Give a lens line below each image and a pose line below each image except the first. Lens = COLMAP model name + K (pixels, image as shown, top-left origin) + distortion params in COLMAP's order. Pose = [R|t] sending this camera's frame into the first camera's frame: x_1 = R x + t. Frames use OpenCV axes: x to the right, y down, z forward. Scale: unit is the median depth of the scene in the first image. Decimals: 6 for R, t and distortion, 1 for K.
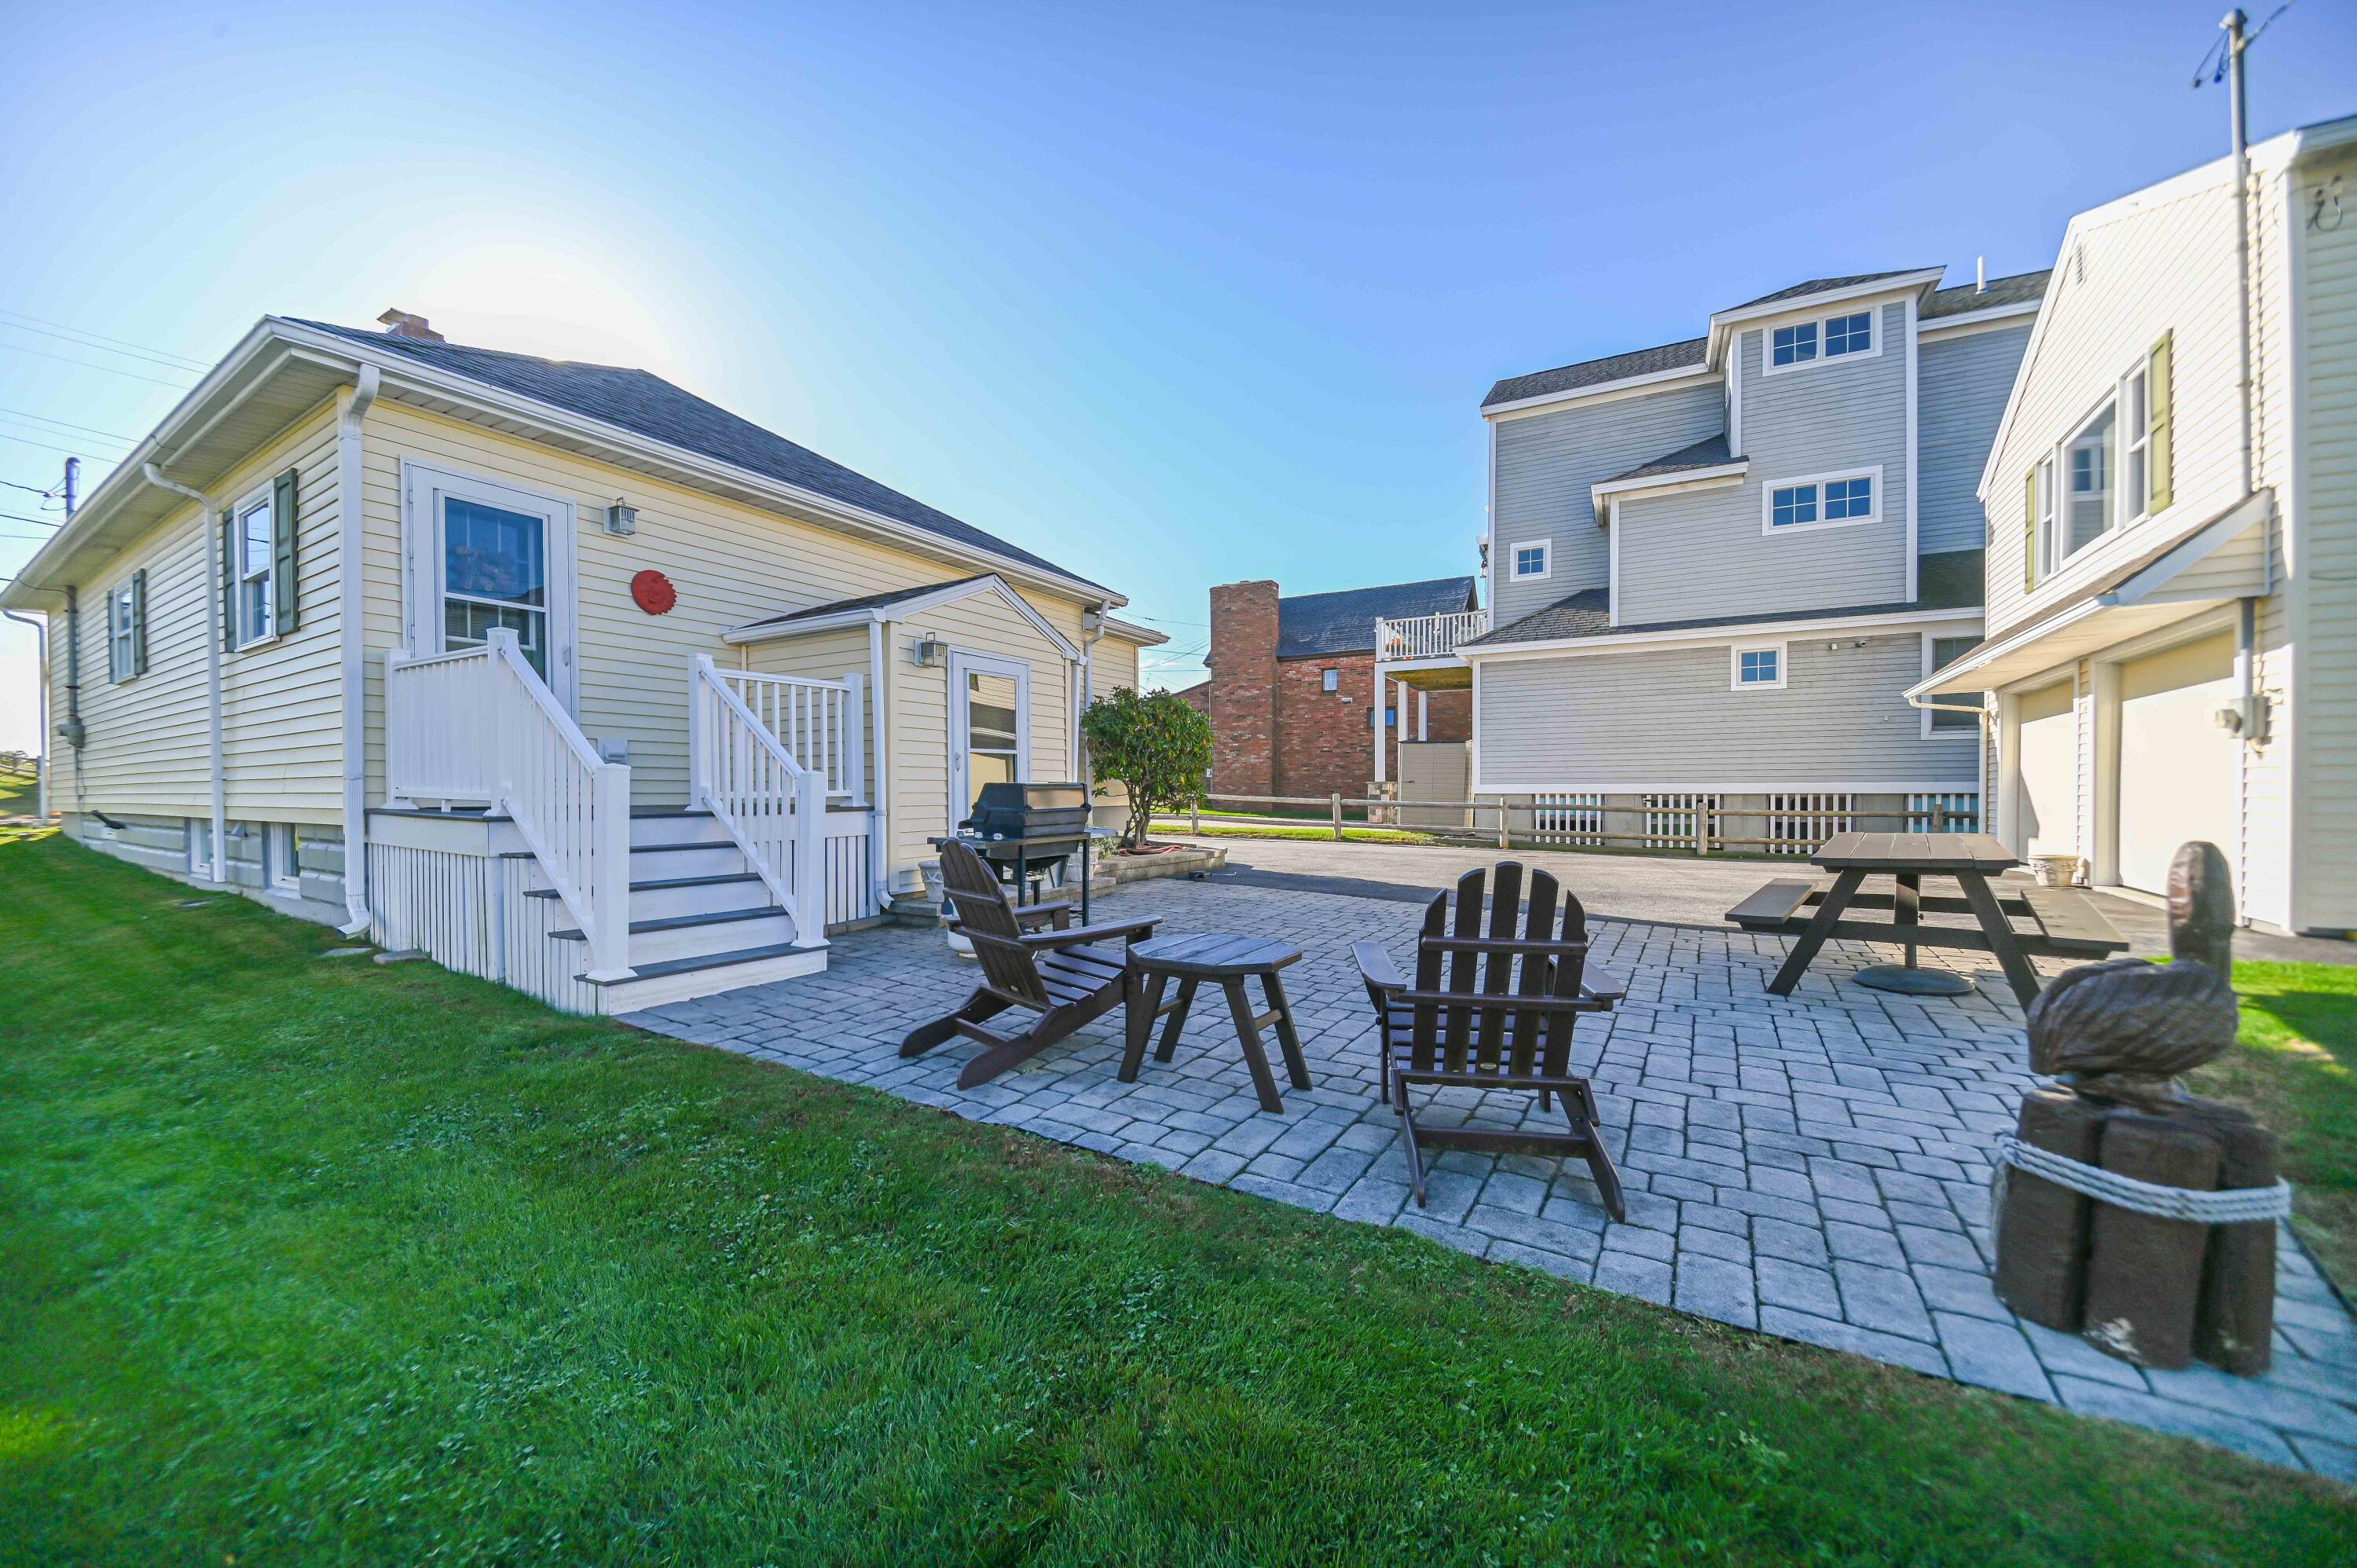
lens RADIAL K [[895.9, 0, 1176.3], [0, 895.9, 807.4], [0, 0, 1]] dist [0.000699, -0.000013]
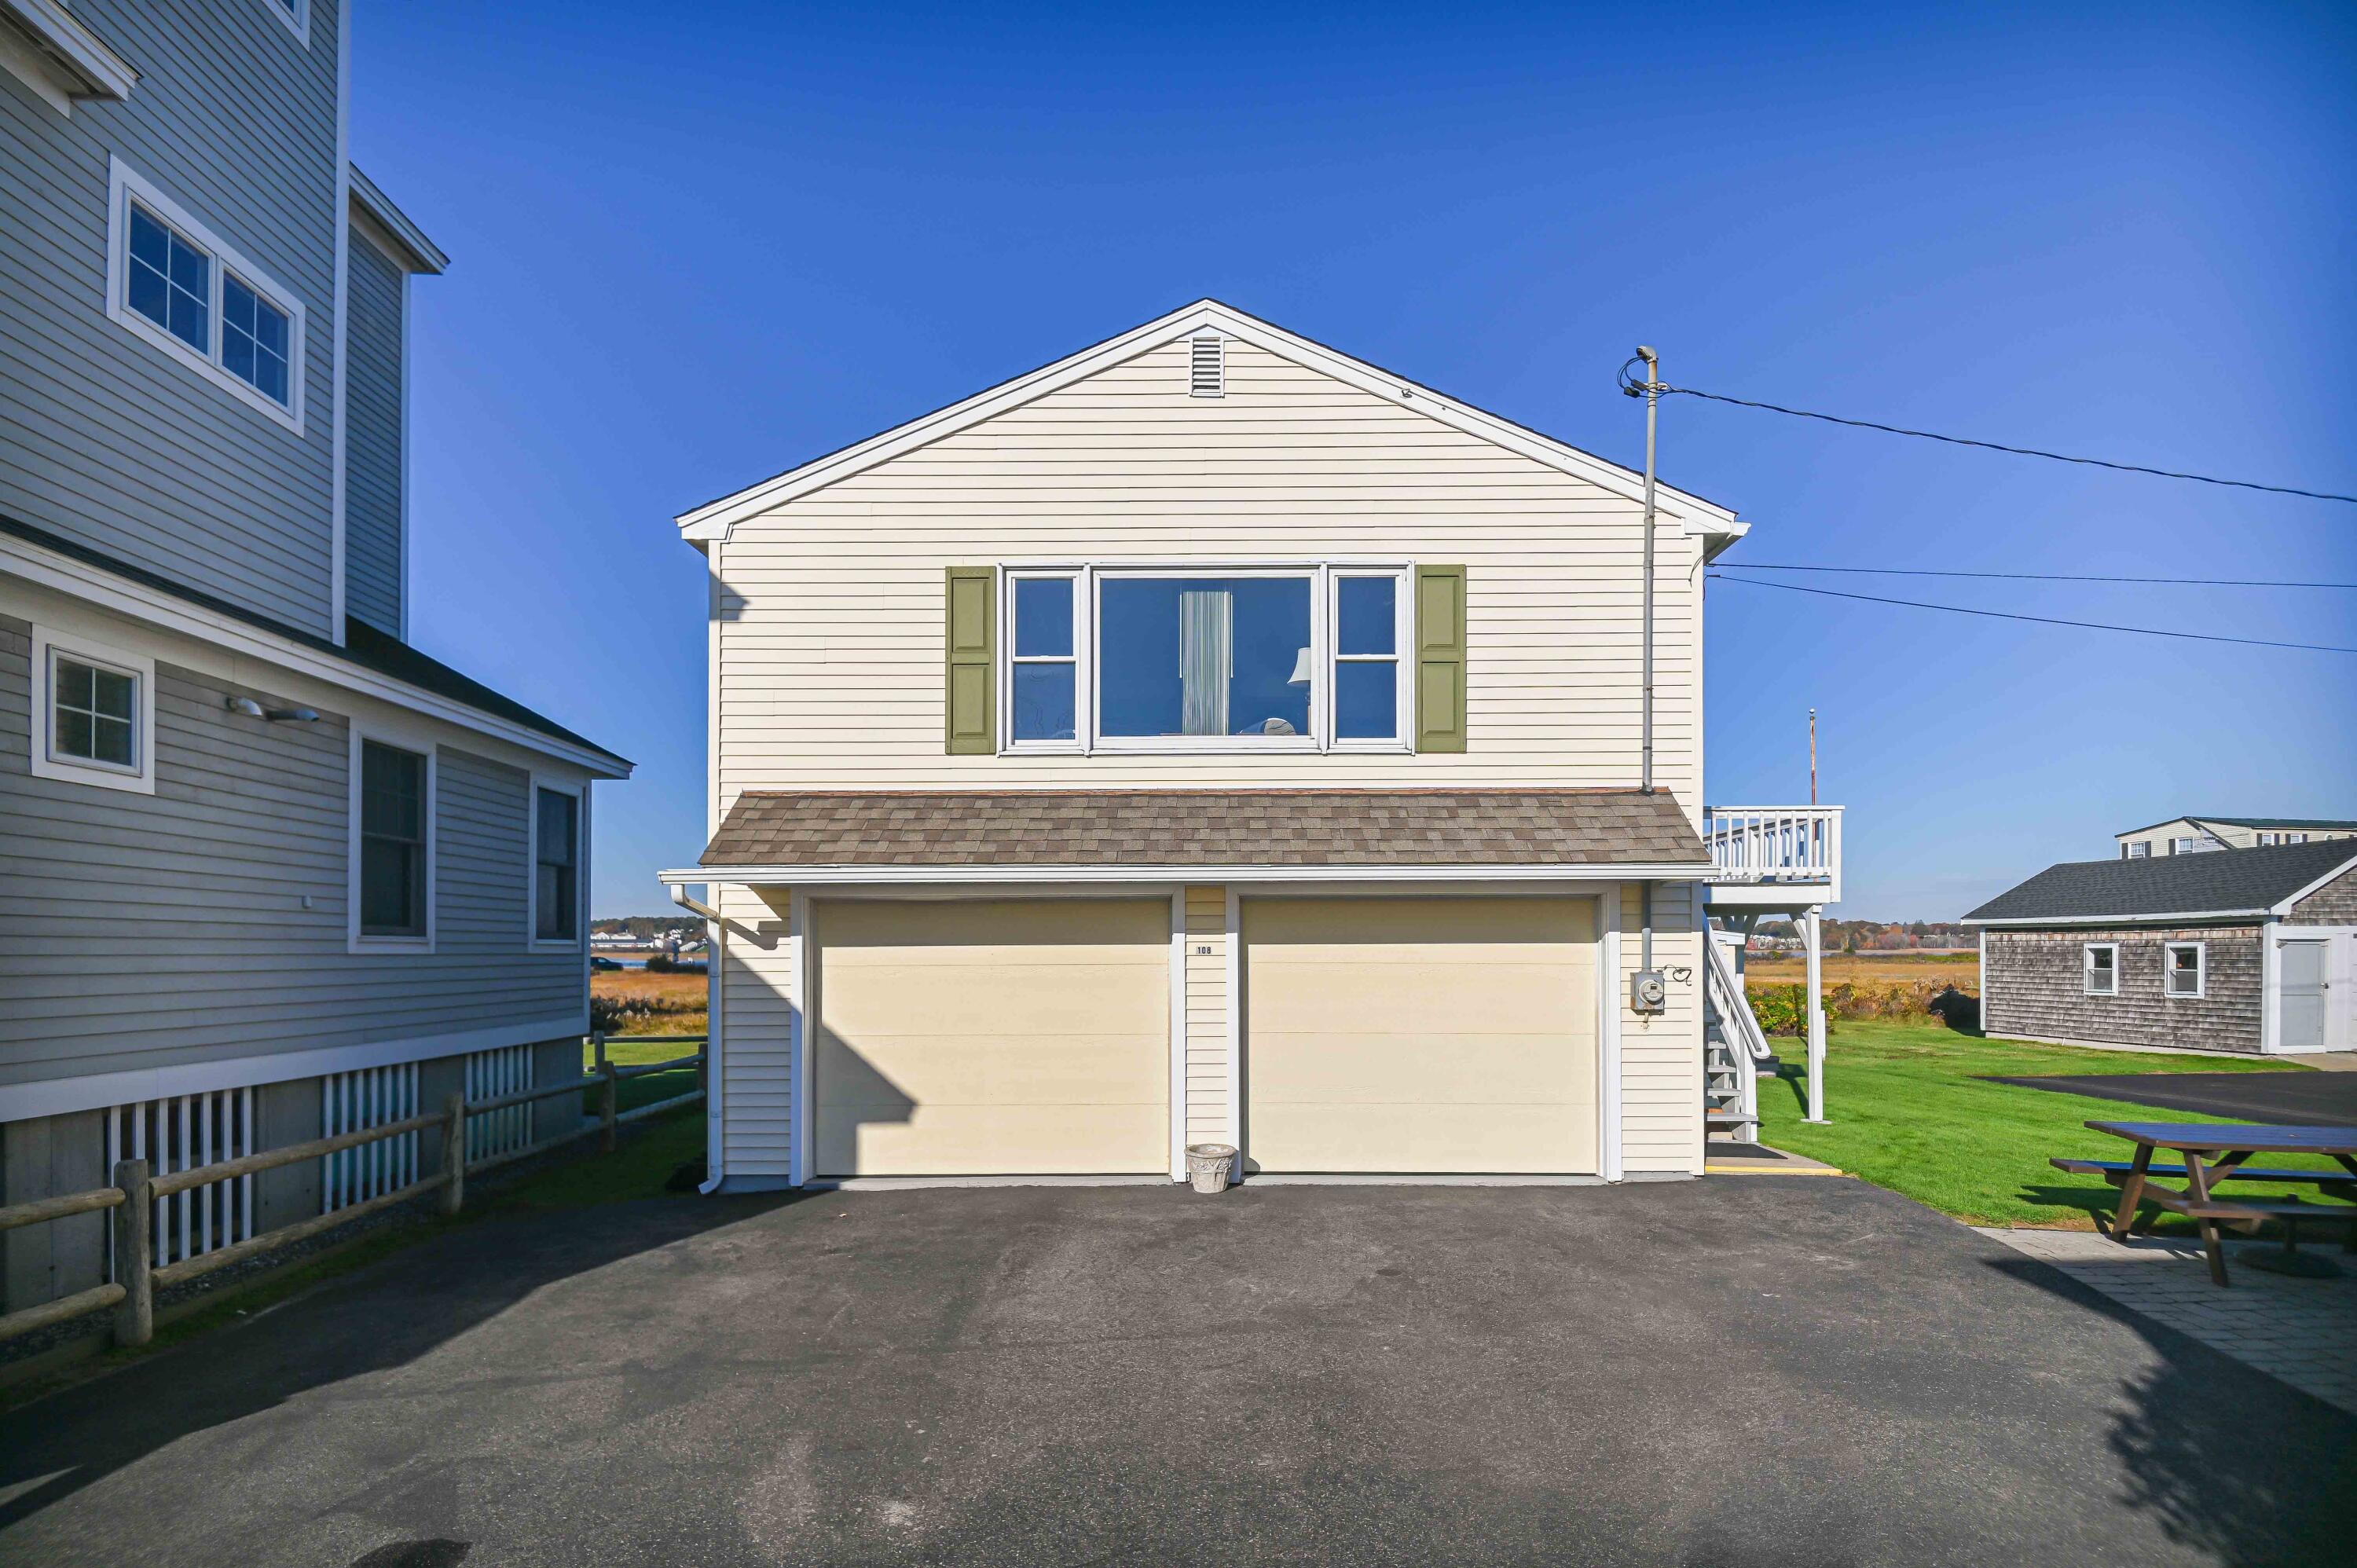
lens RADIAL K [[1242.3, 0, 1236.4], [0, 1242.3, 939.9], [0, 0, 1]] dist [0.004192, 0.000718]
pose [[-0.507916, 0.014013, 0.861293, 0.057338], [0.018253, 0.999818, -0.005503, -0.067660], [-0.861213, 0.012926, -0.508079, 0.898081]]
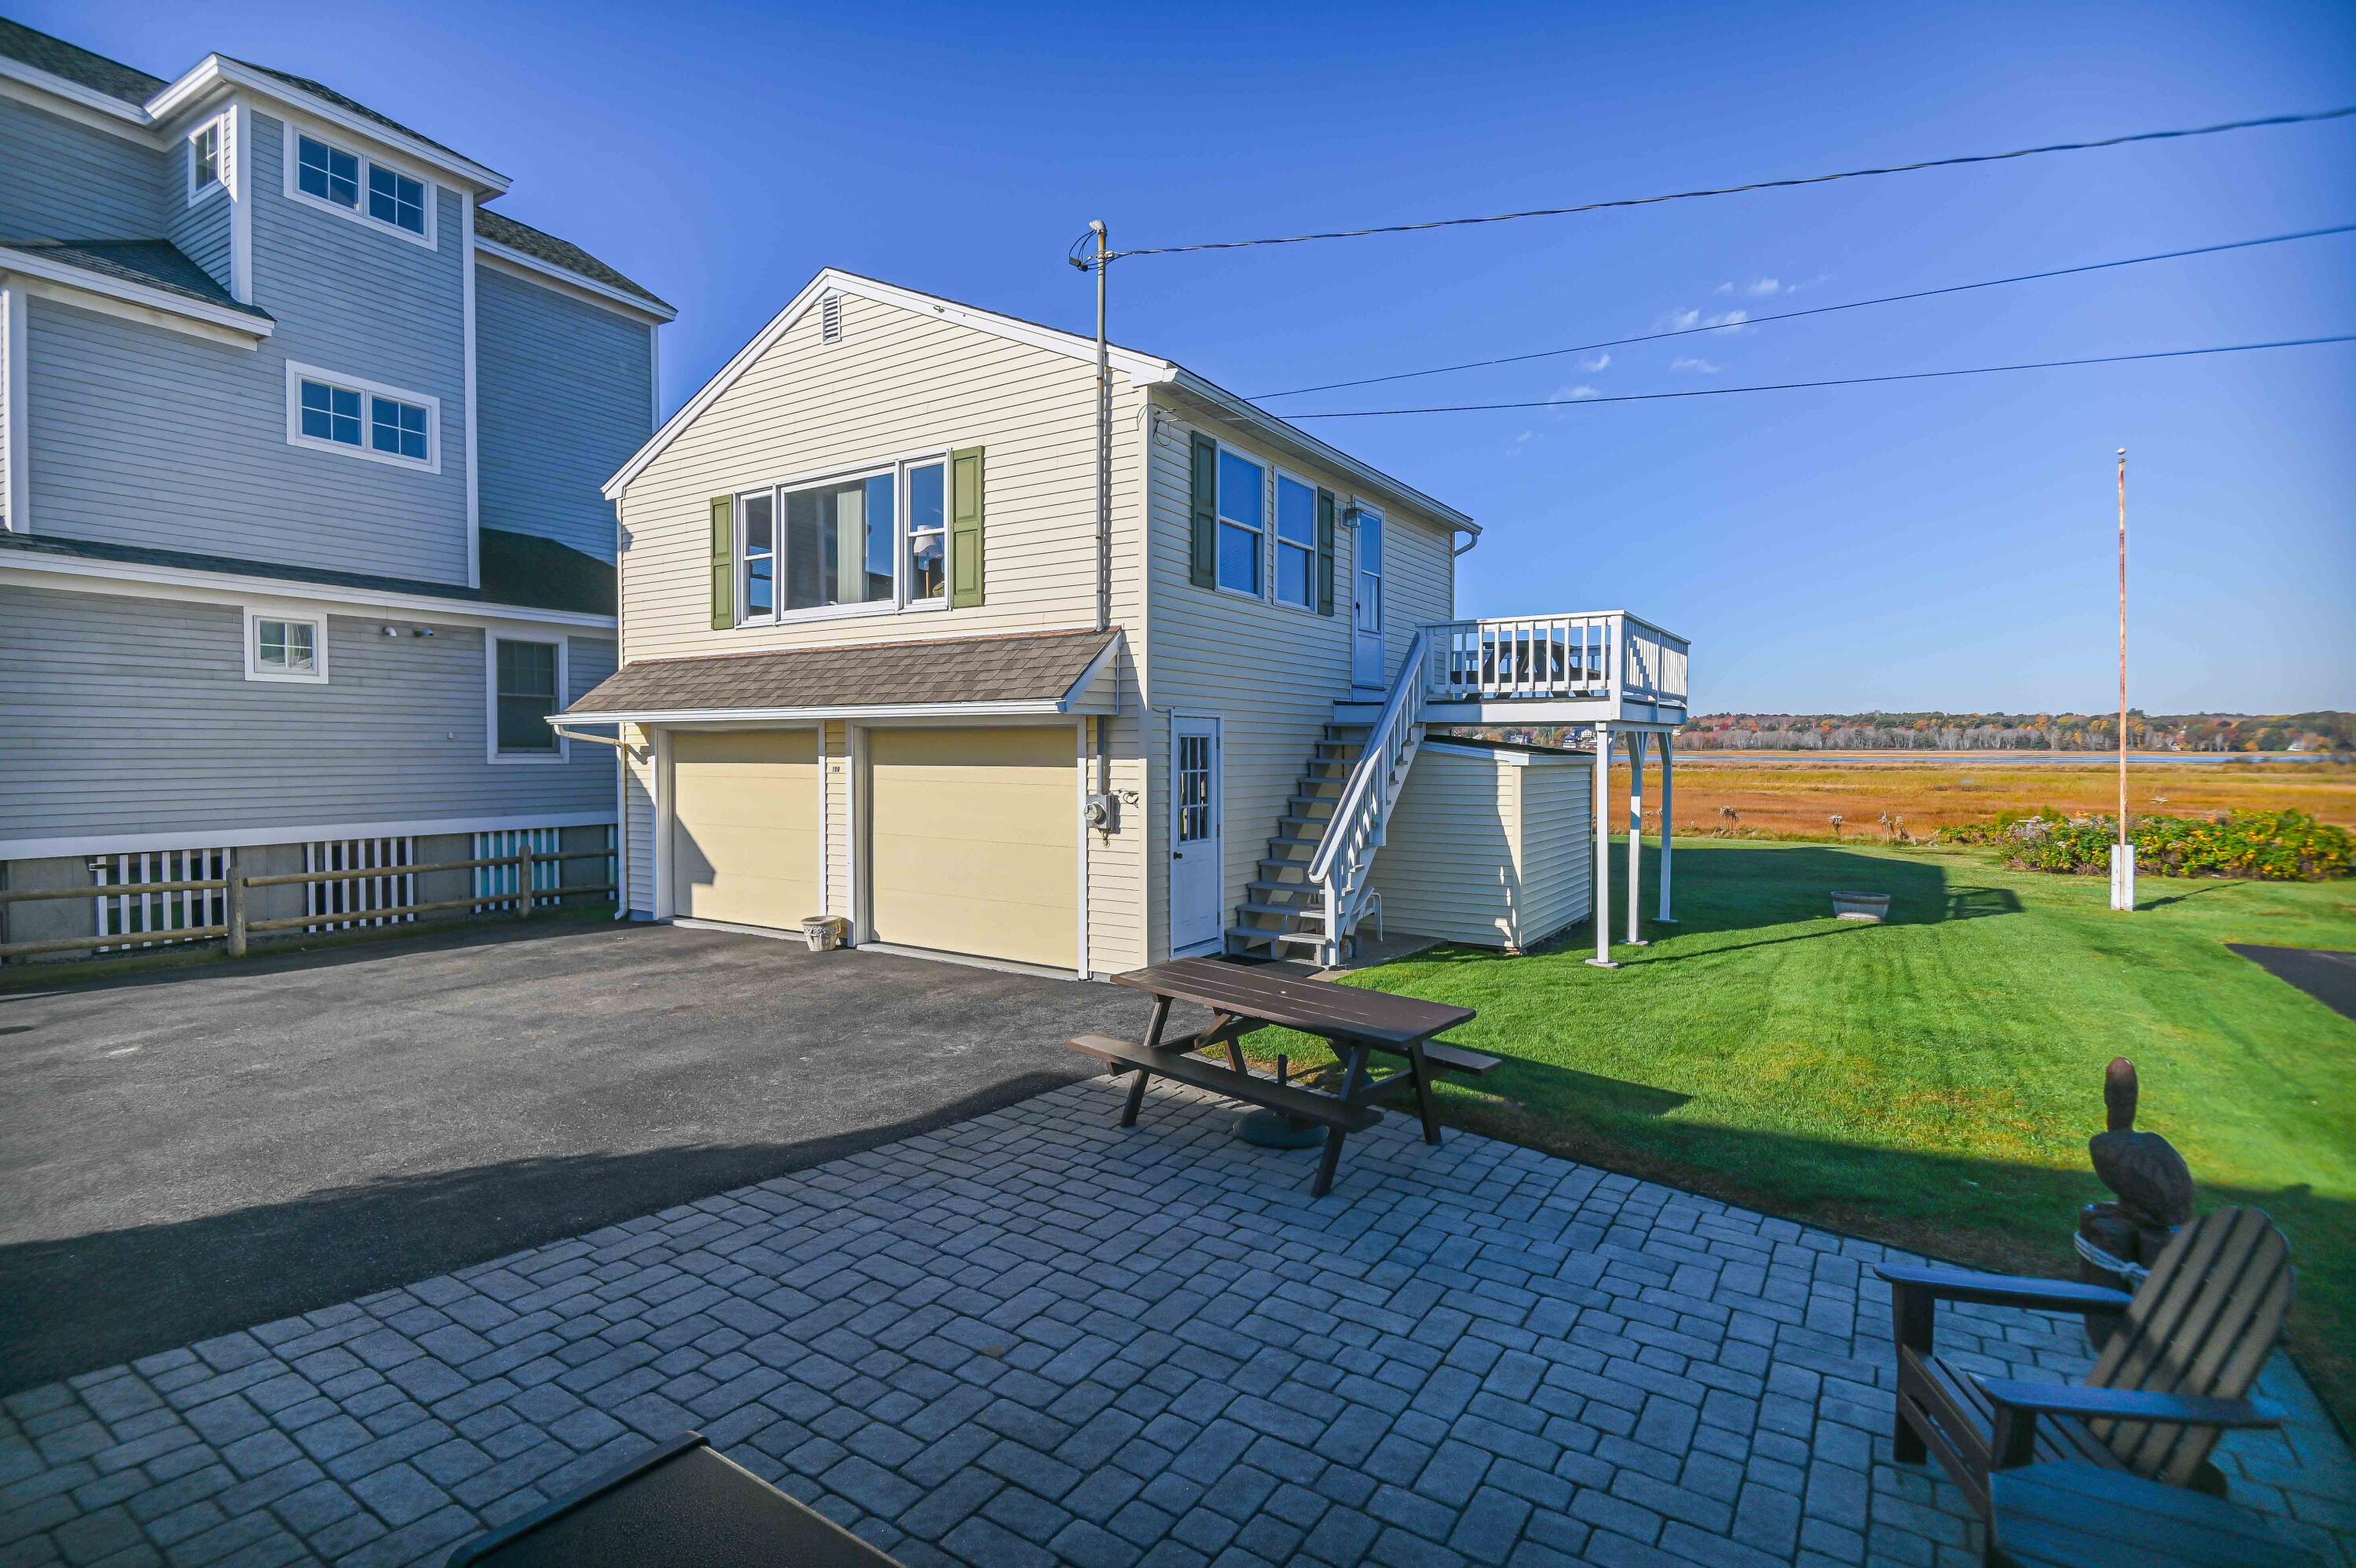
lens RADIAL K [[1149.8, 0, 1142.3], [0, 1149.8, 781.5], [0, 0, 1]] dist [-0.001782, -0.001062]
pose [[0.057112, -0.024165, 0.998075, -0.144669], [0.013149, 0.999639, 0.023451, -0.073134], [-0.998281, 0.011784, 0.057409, 0.348635]]
